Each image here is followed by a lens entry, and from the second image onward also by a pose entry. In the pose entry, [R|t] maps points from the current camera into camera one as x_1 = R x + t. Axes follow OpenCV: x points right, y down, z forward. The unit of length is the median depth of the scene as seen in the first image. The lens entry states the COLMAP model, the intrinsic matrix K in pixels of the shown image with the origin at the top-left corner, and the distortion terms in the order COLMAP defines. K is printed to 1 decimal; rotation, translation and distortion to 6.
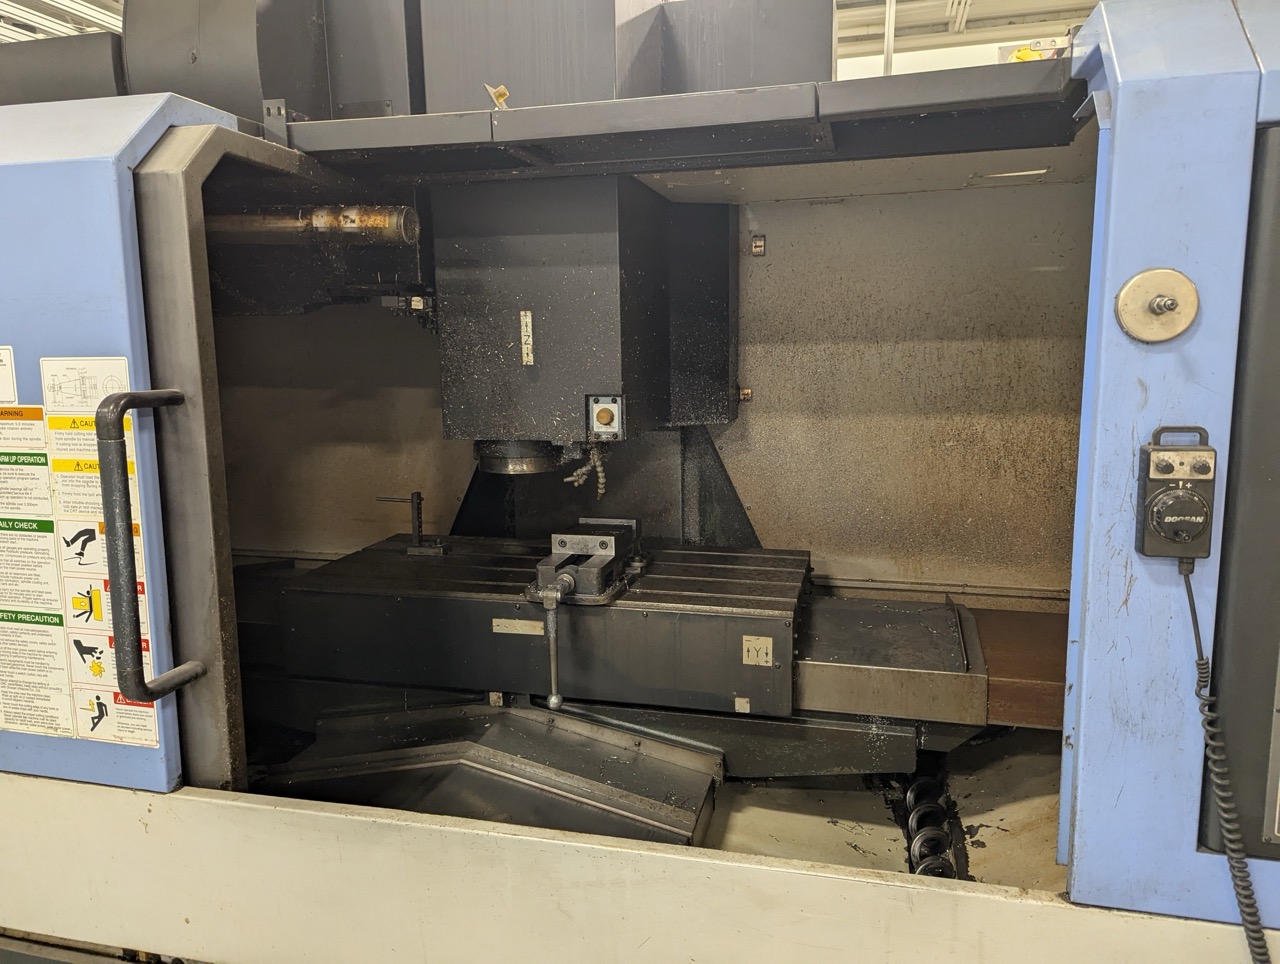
lens RADIAL K [[910.5, 0, 635.7], [0, 910.5, 470.5], [0, 0, 1]] dist [0.047977, -0.043623]
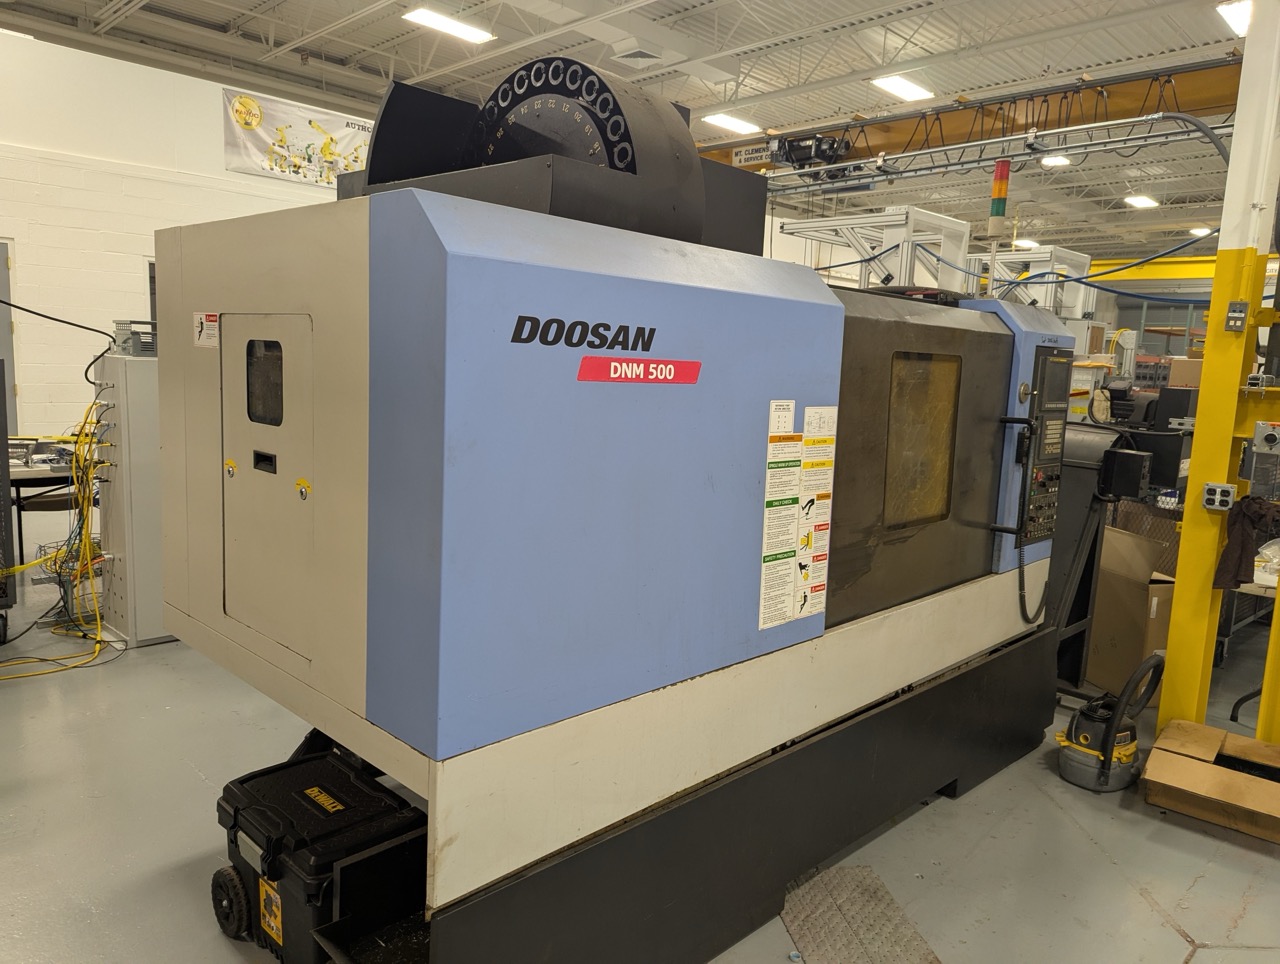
lens RADIAL K [[910.5, 0, 635.7], [0, 910.5, 470.5], [0, 0, 1]] dist [0.047977, -0.043623]
pose [[0.492117, -0.069417, 0.867757, -0.277326], [0.074831, 0.996499, 0.037279, -0.010408], [-0.867307, 0.046590, 0.495588, 0.046477]]
